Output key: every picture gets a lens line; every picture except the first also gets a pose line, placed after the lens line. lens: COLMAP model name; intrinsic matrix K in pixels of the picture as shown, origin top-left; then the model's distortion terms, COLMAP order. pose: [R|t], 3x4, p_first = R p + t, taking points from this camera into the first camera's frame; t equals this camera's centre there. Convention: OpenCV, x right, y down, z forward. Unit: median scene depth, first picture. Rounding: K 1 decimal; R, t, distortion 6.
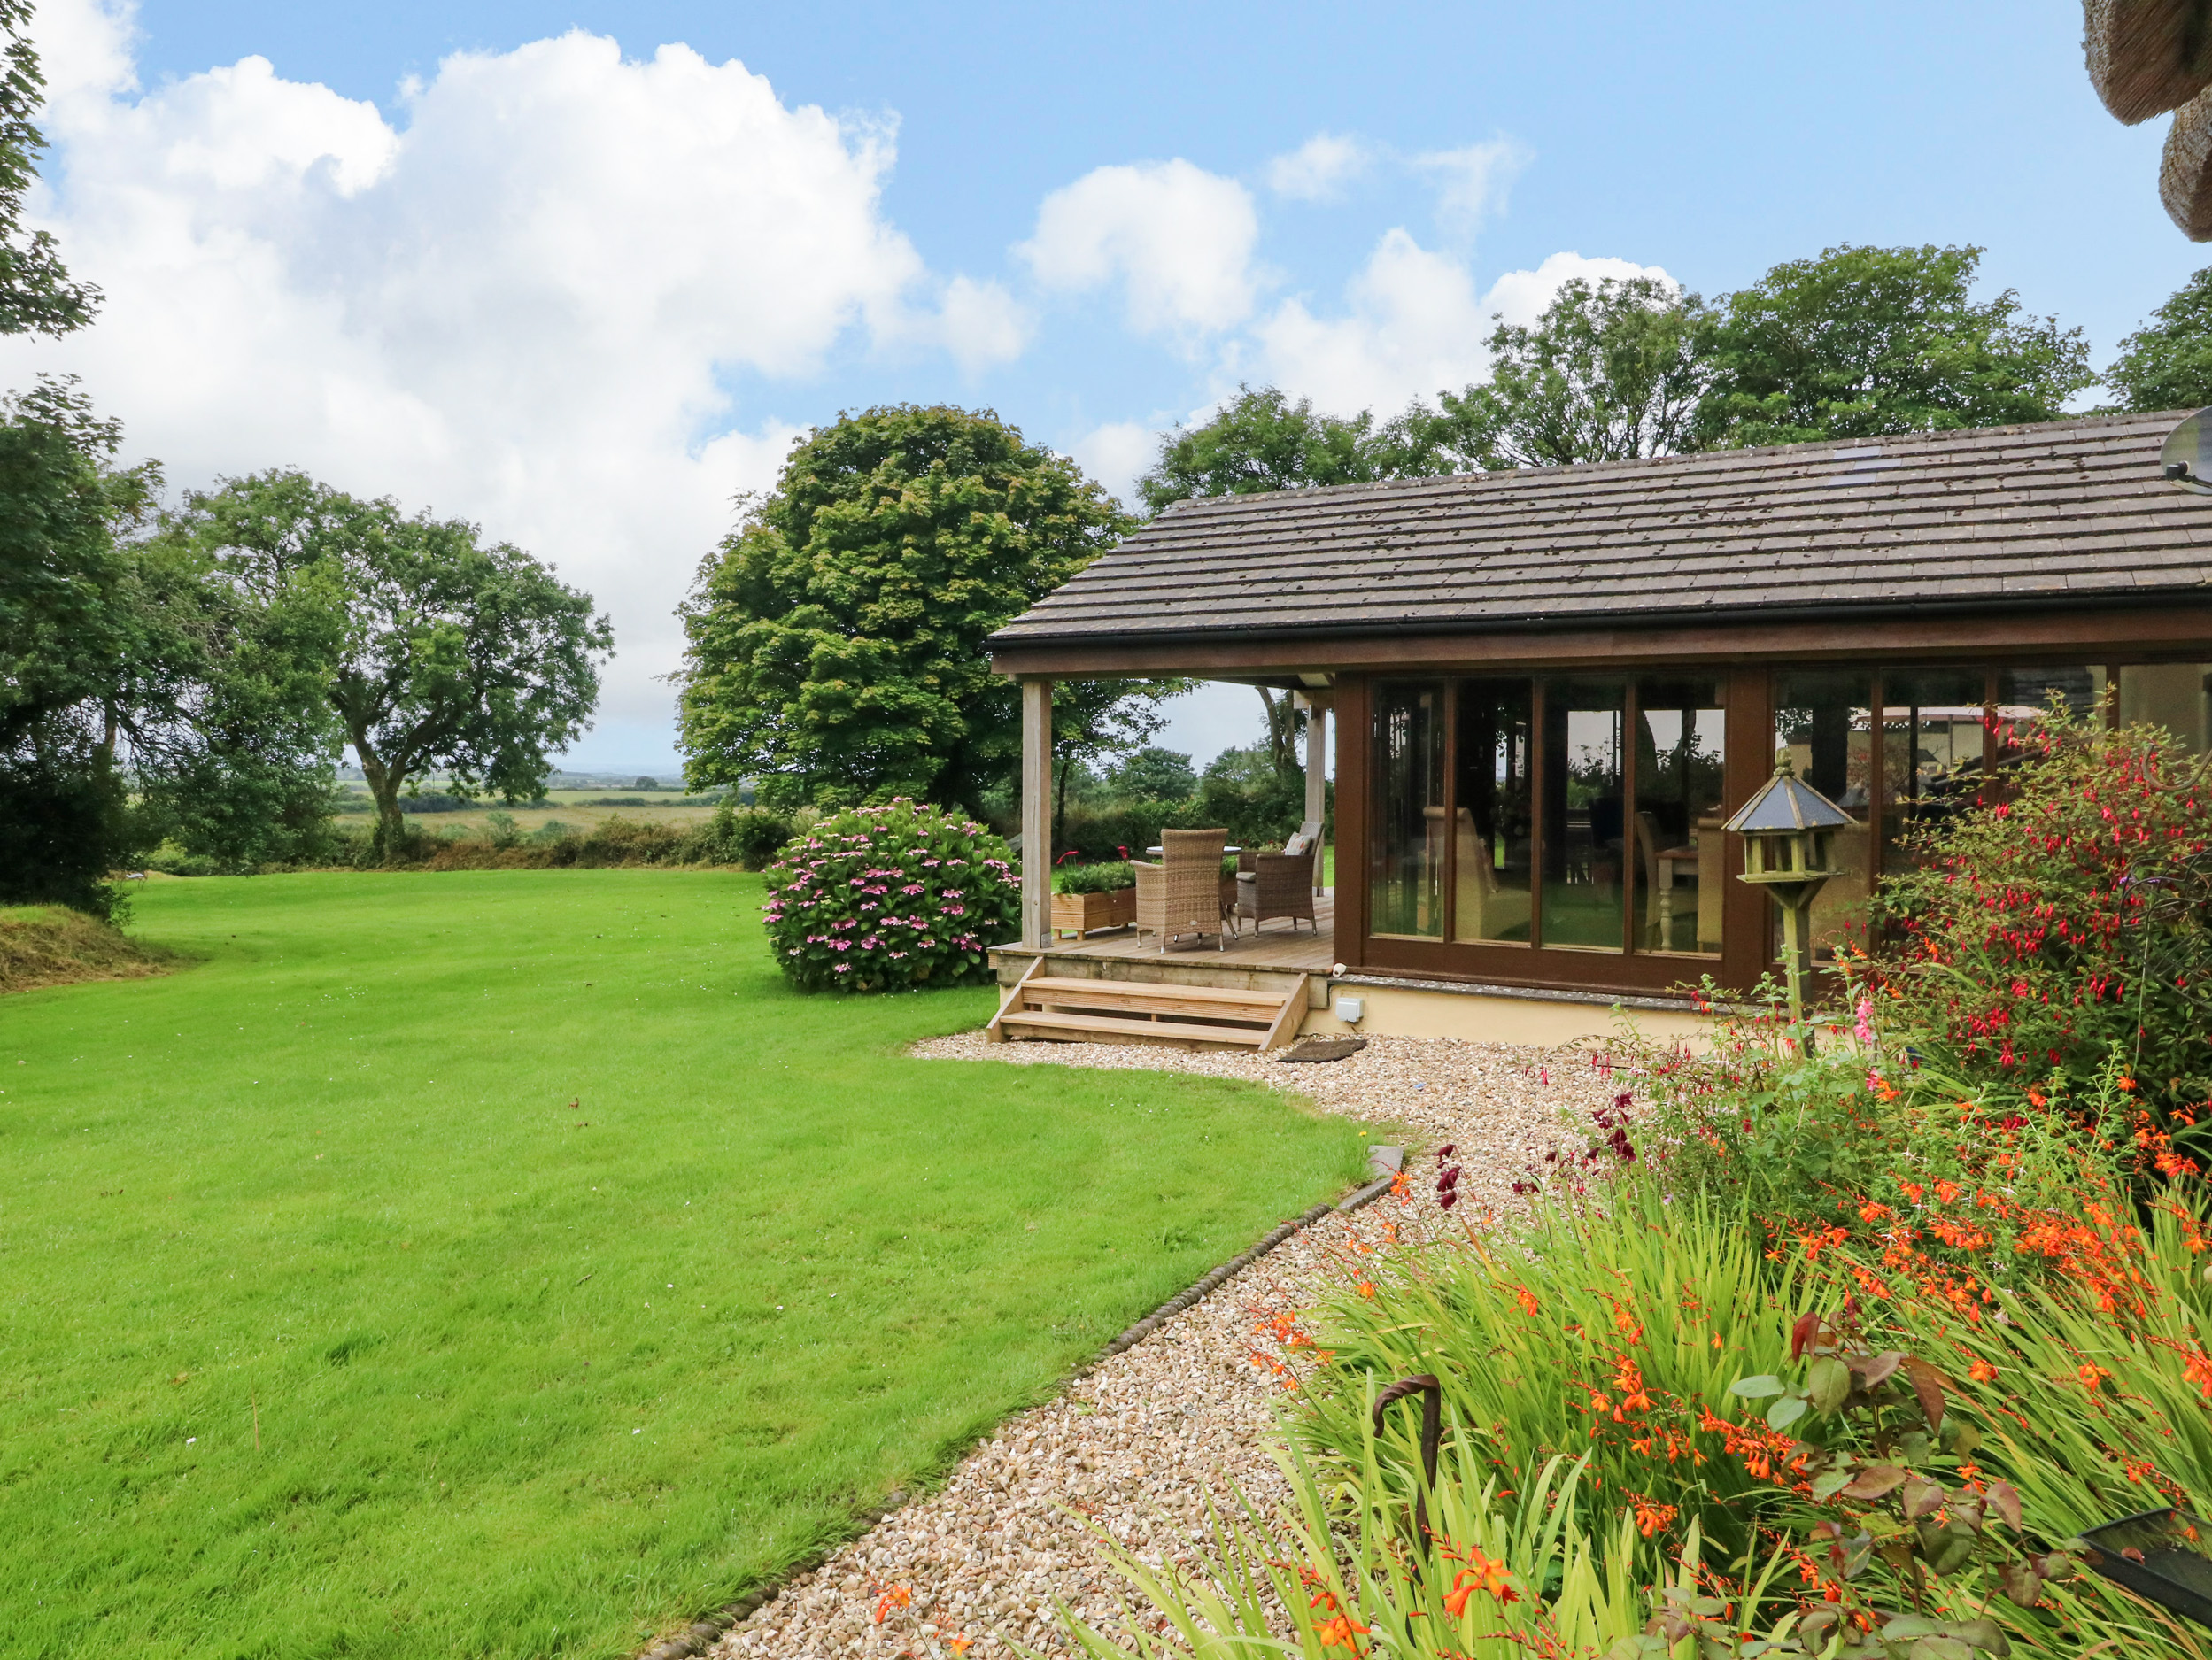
lens RADIAL K [[1516.2, 0, 1110.5], [0, 1516.2, 817.3], [0, 0, 1]] dist [-0.011180, -0.000478]
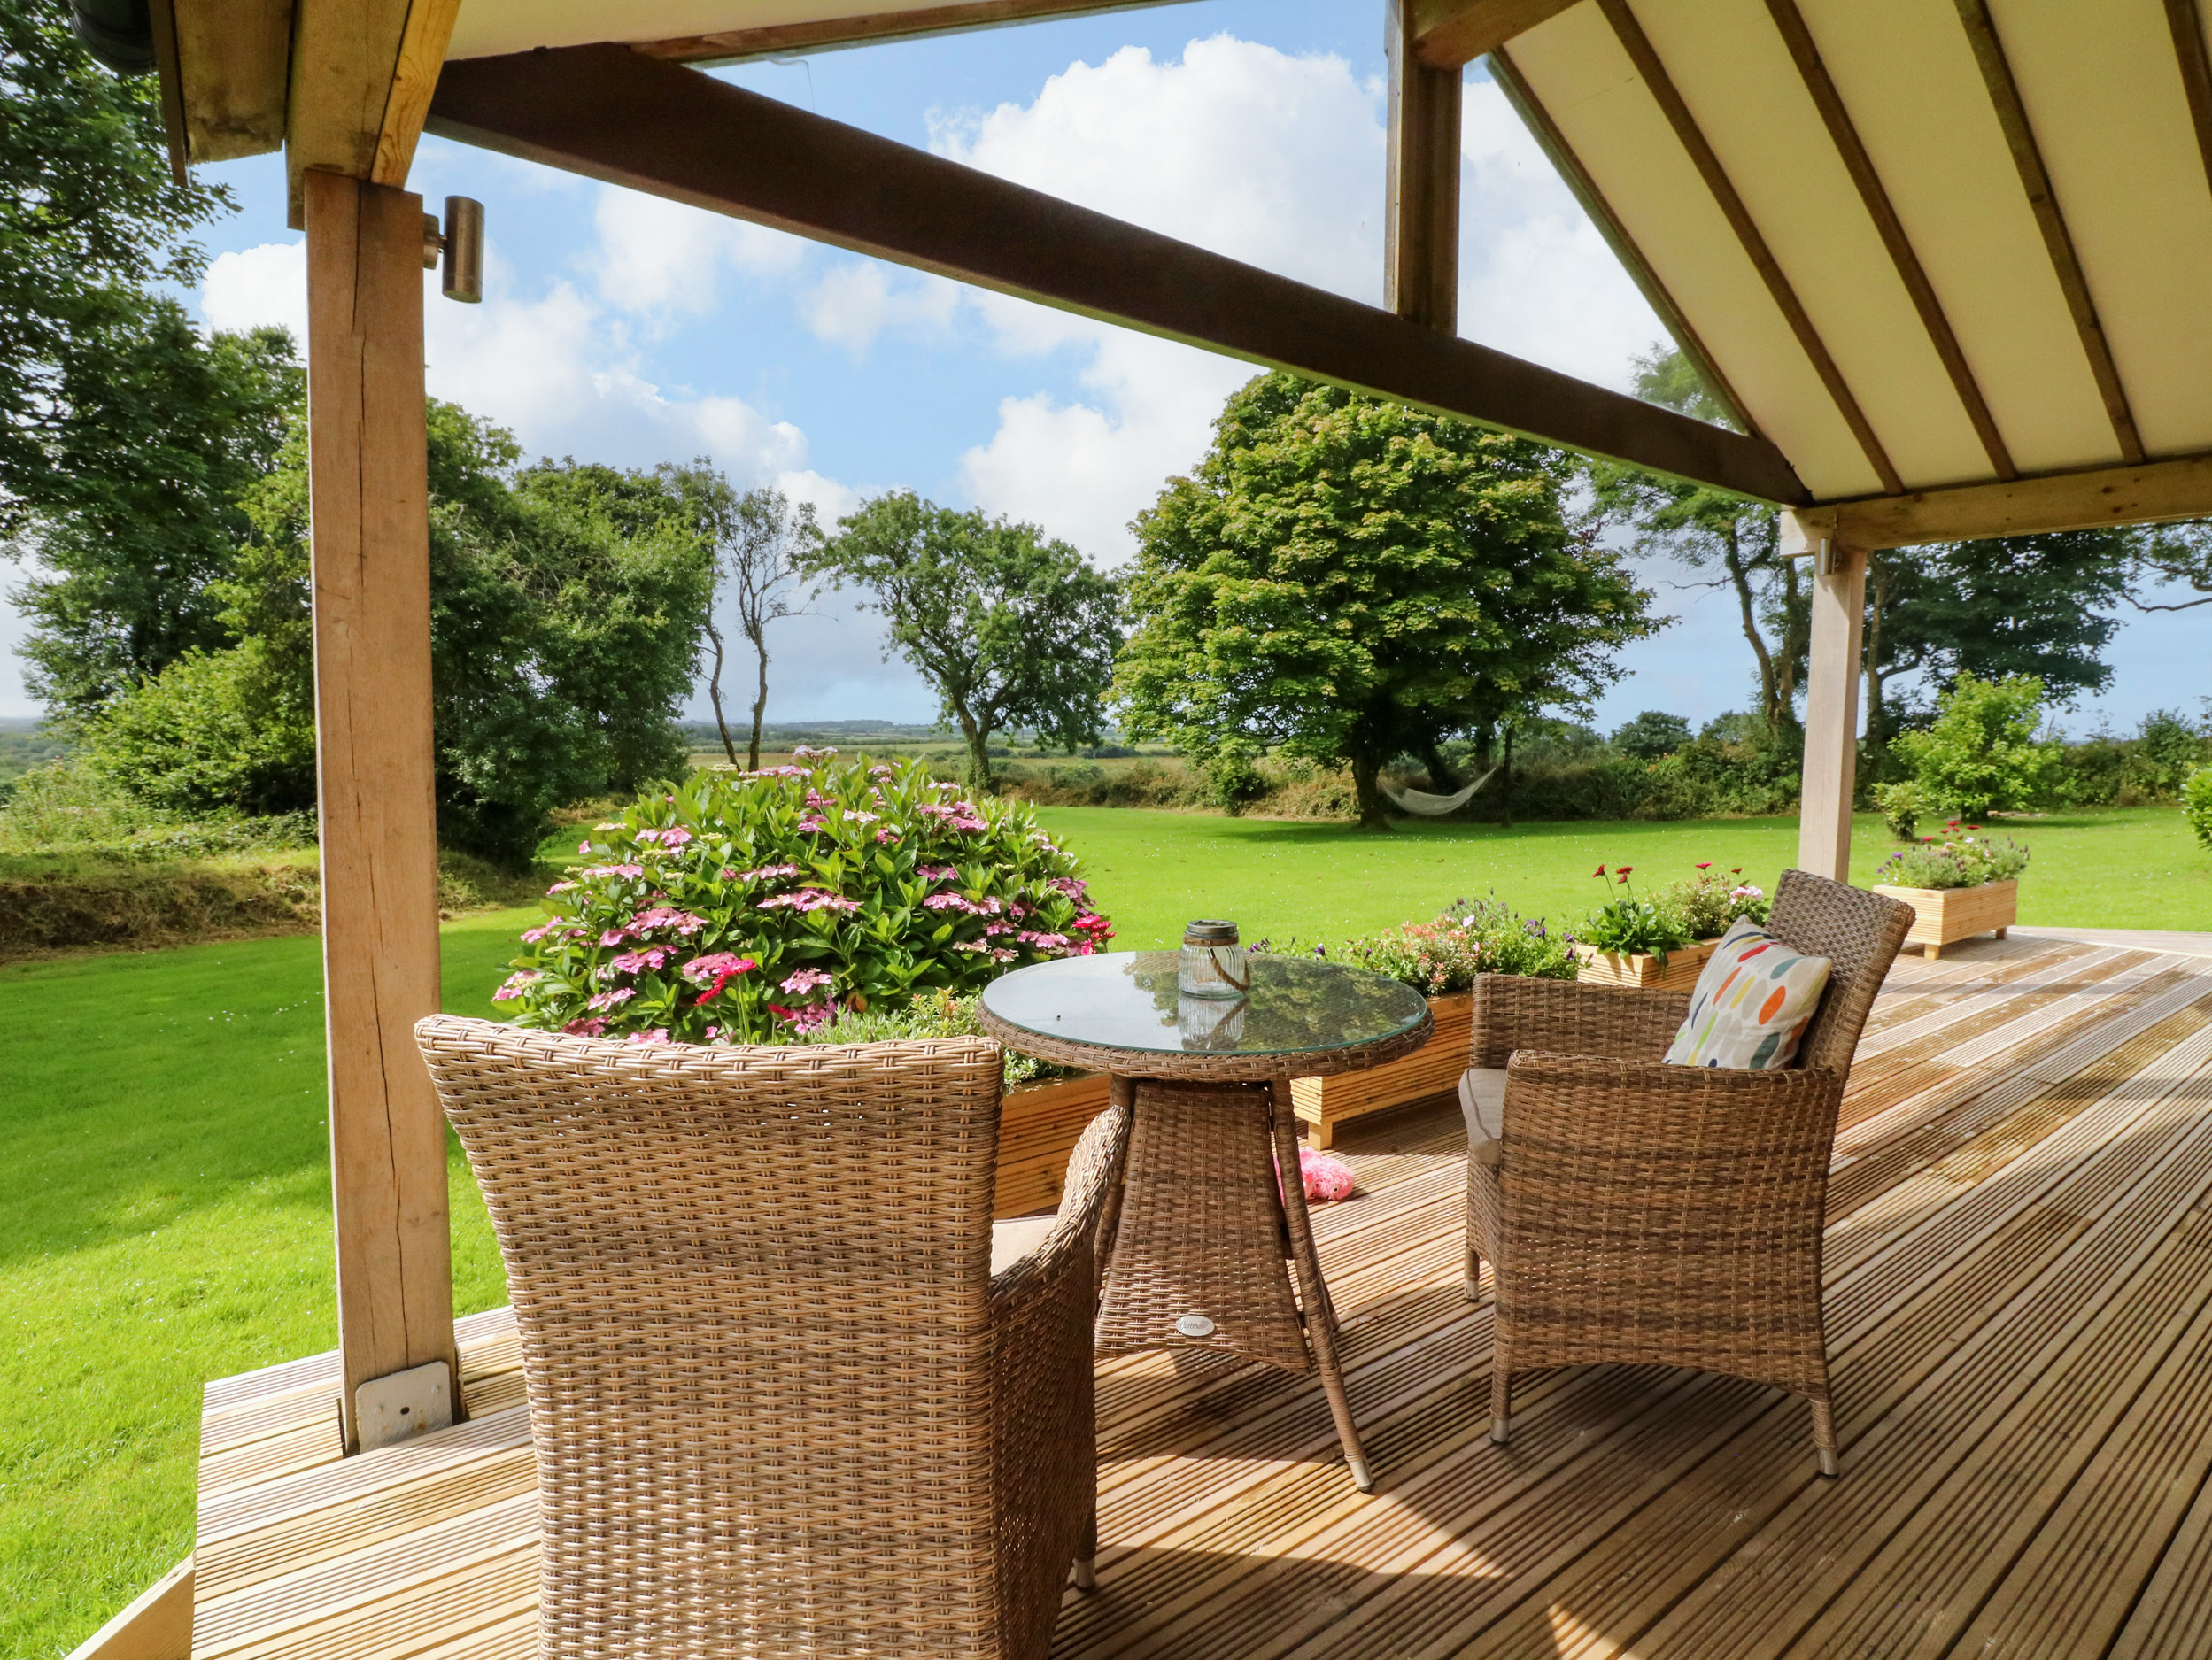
lens RADIAL K [[1150.0, 0, 1104.3], [0, 1150.0, 811.9], [0, 0, 1]] dist [-0.006650, 0.000526]
pose [[0.913295, 0.035108, -0.405783, 0.037837], [-0.018841, 0.998853, 0.044016, -0.004333], [0.406863, -0.032554, 0.912909, 0.290709]]
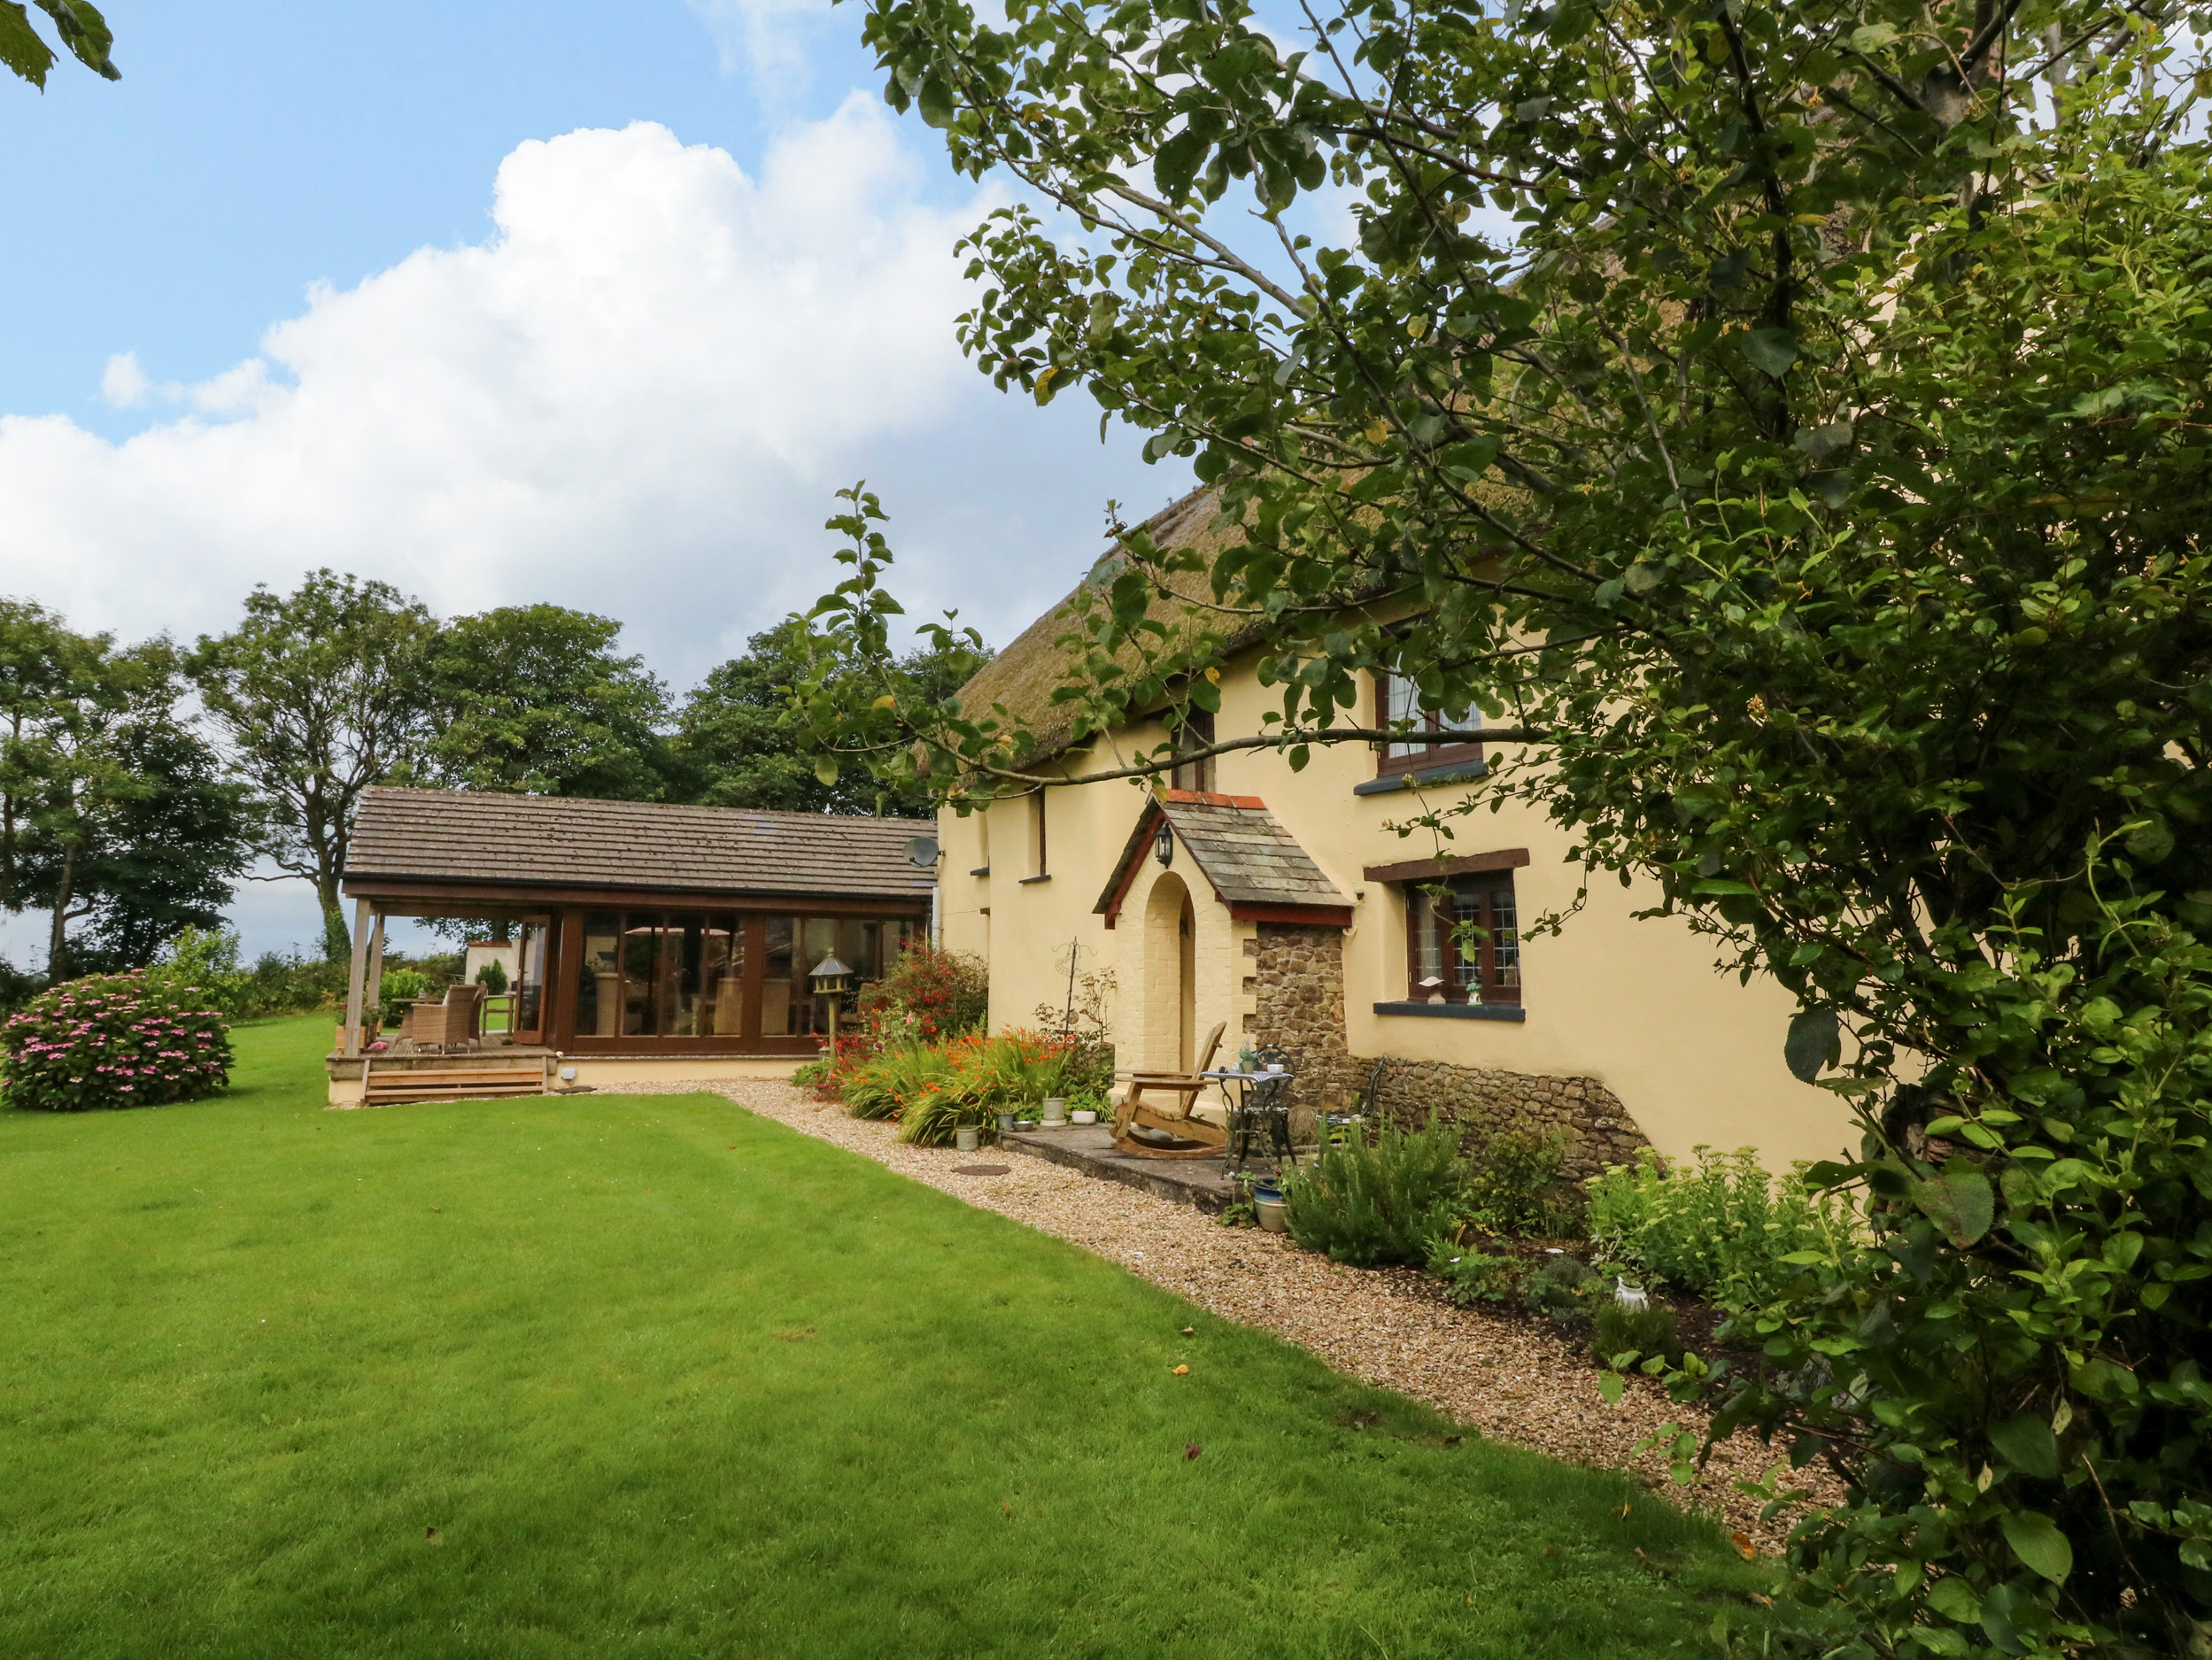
lens RADIAL K [[1314.0, 0, 1106.5], [0, 1314.0, 830.2], [0, 0, 1]] dist [-0.004876, -0.001553]
pose [[0.575236, 0.098098, 0.812084, -0.221044], [0.015846, 0.991260, -0.130967, 0.011719], [-0.817834, 0.088205, 0.568654, -0.151398]]
